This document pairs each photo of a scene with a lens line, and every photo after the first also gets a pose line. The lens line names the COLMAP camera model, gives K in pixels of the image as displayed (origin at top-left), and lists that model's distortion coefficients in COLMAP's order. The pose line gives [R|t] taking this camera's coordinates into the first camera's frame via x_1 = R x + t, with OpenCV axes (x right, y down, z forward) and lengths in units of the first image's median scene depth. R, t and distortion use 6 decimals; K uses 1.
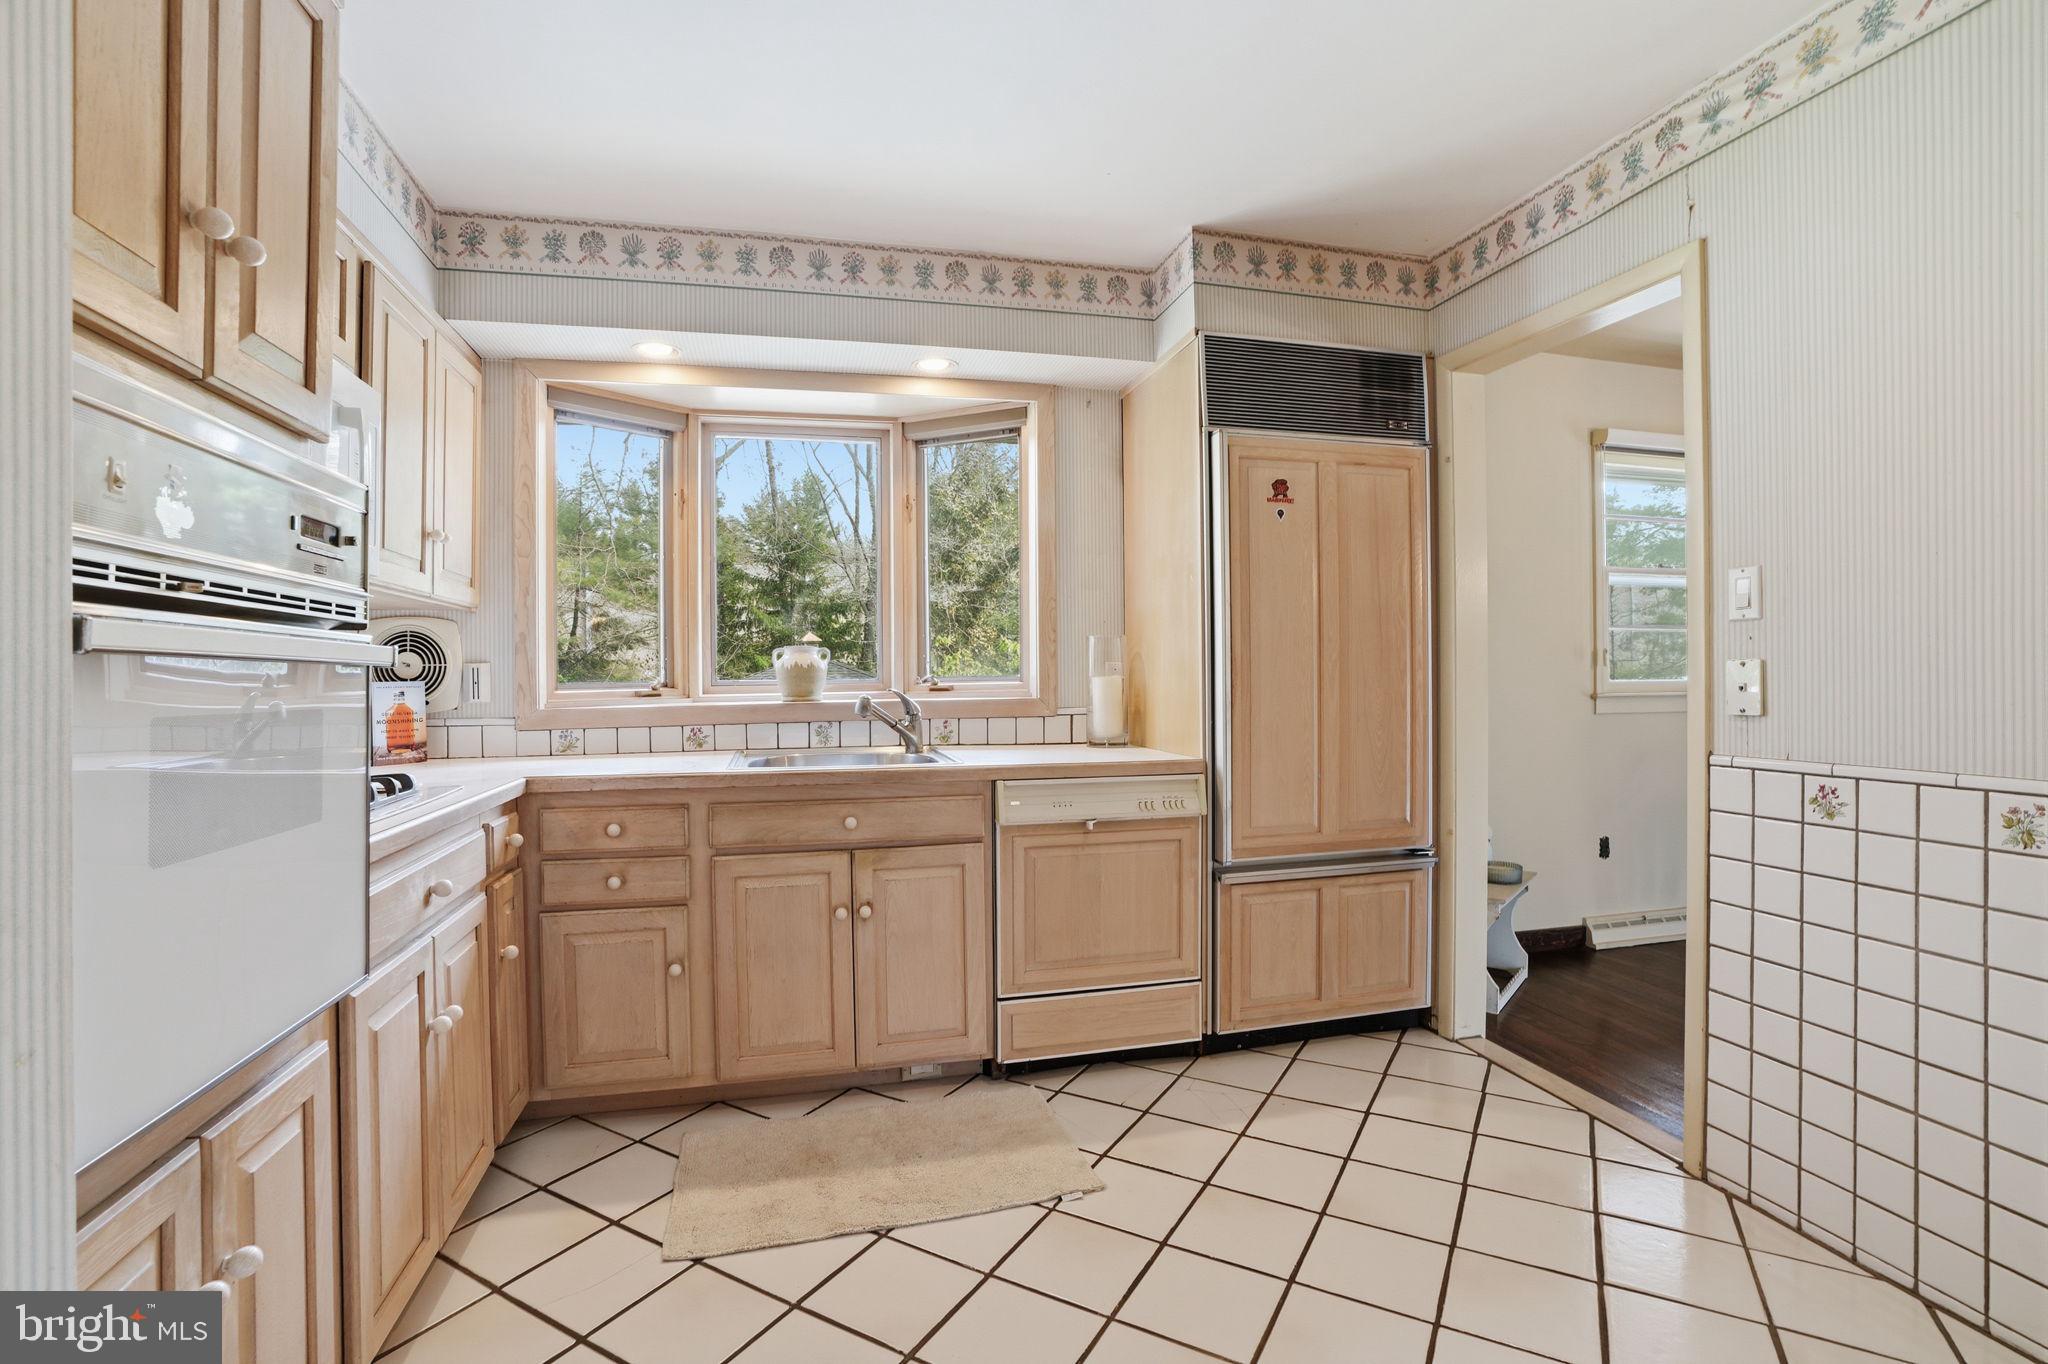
lens RADIAL K [[933.0, 0, 1024.0], [0, 933.0, 682.0], [0, 0, 1]] dist [-0.066836, 0.017423]
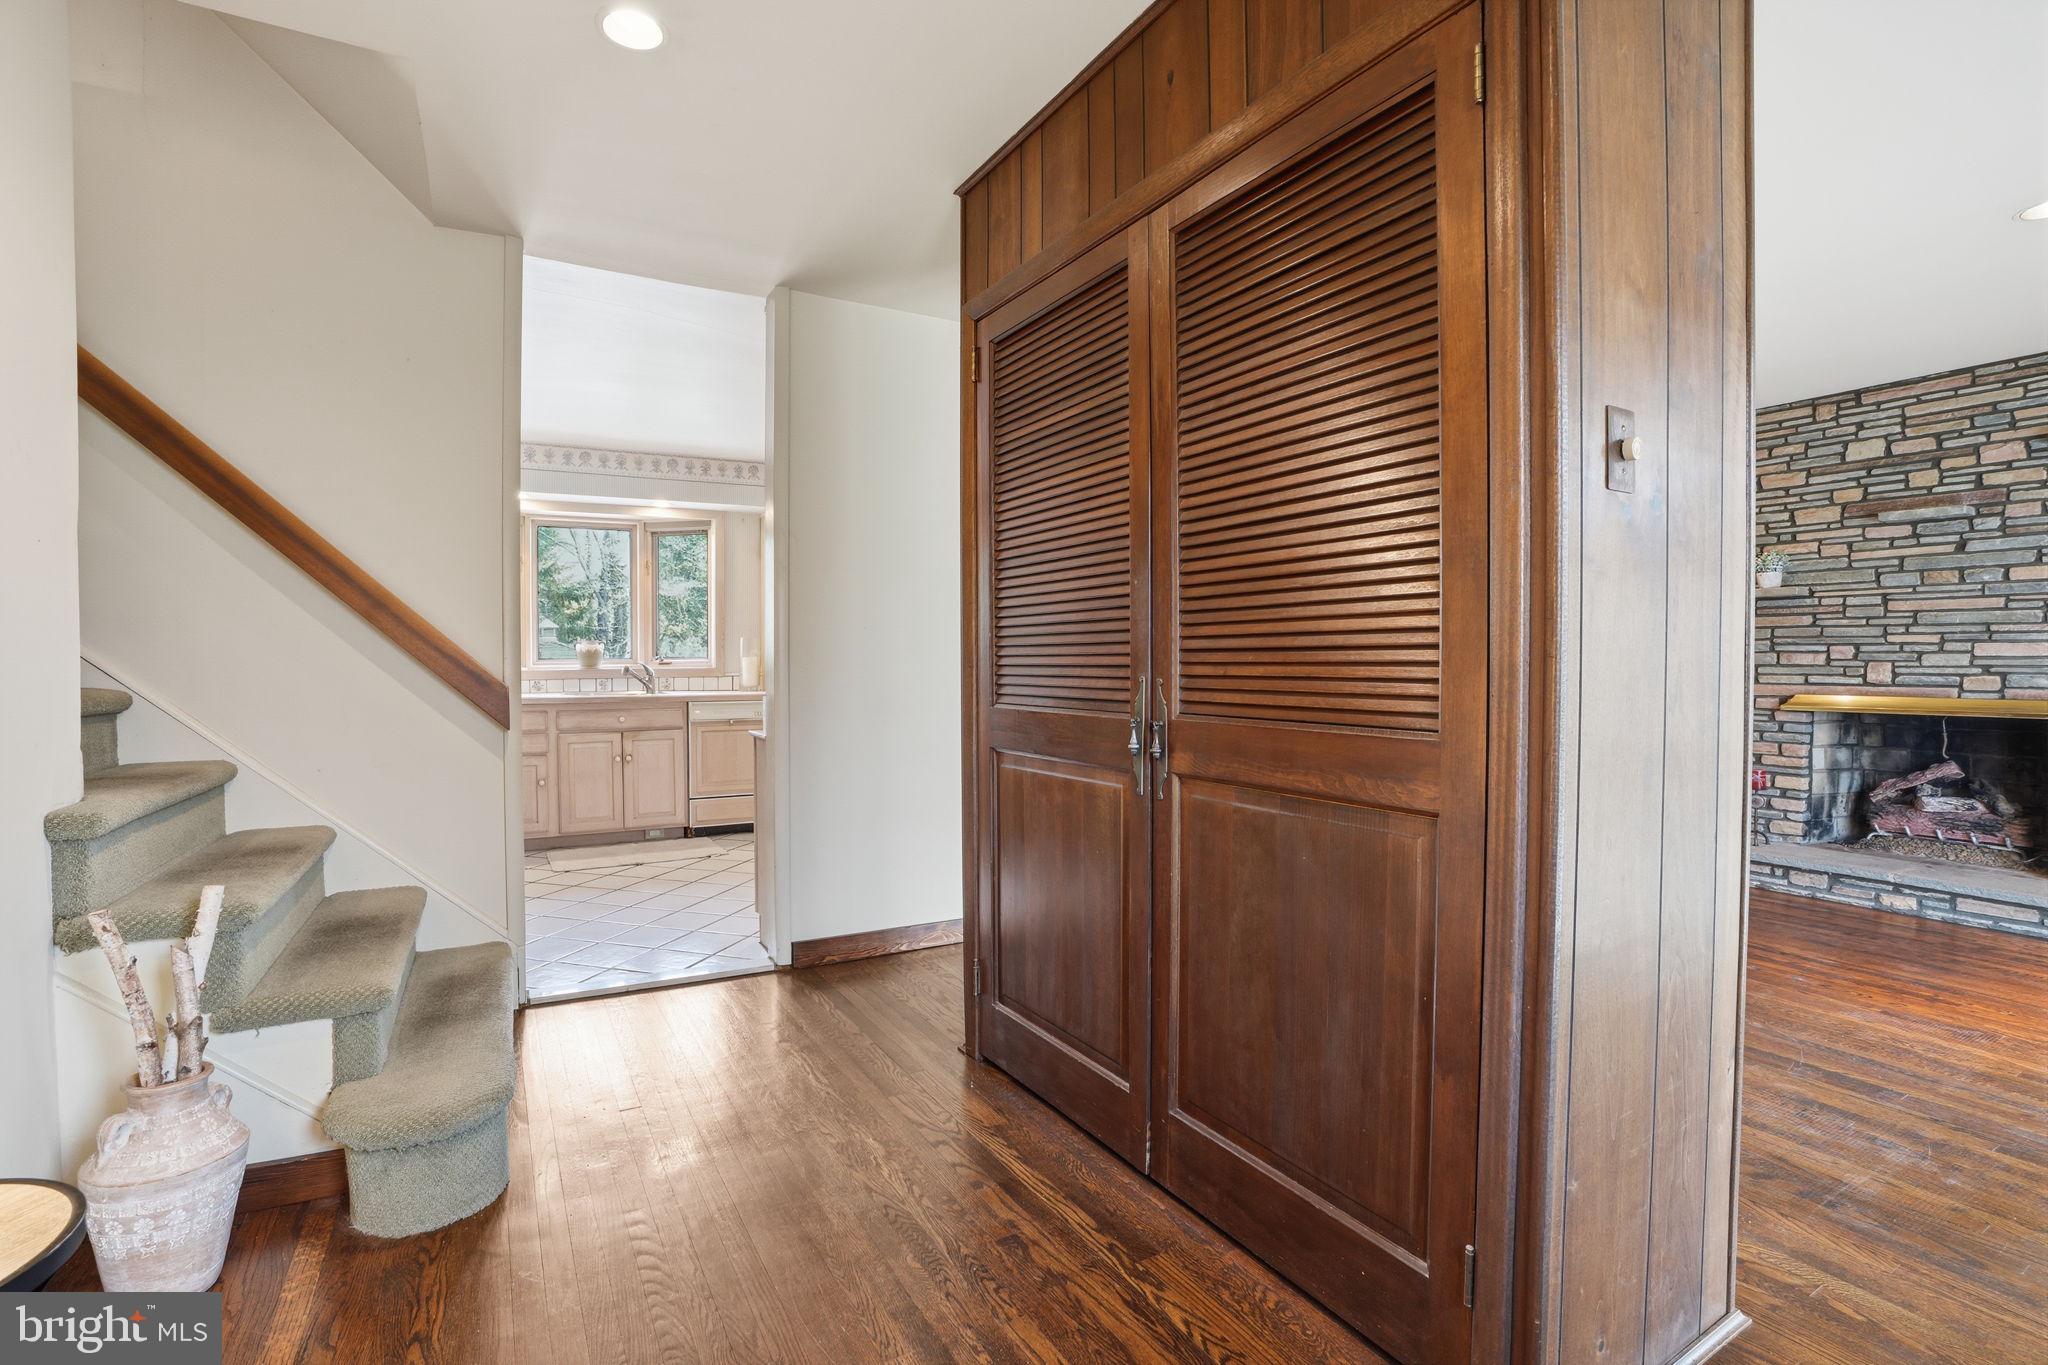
lens RADIAL K [[933.0, 0, 1024.0], [0, 933.0, 682.5], [0, 0, 1]] dist [-0.066836, 0.017423]
pose [[0.963567, 0.001012, 0.267466, 0.138380], [-0.004937, 0.999890, 0.014001, 0.020253], [-0.267422, -0.014811, 0.963466, -1.249811]]
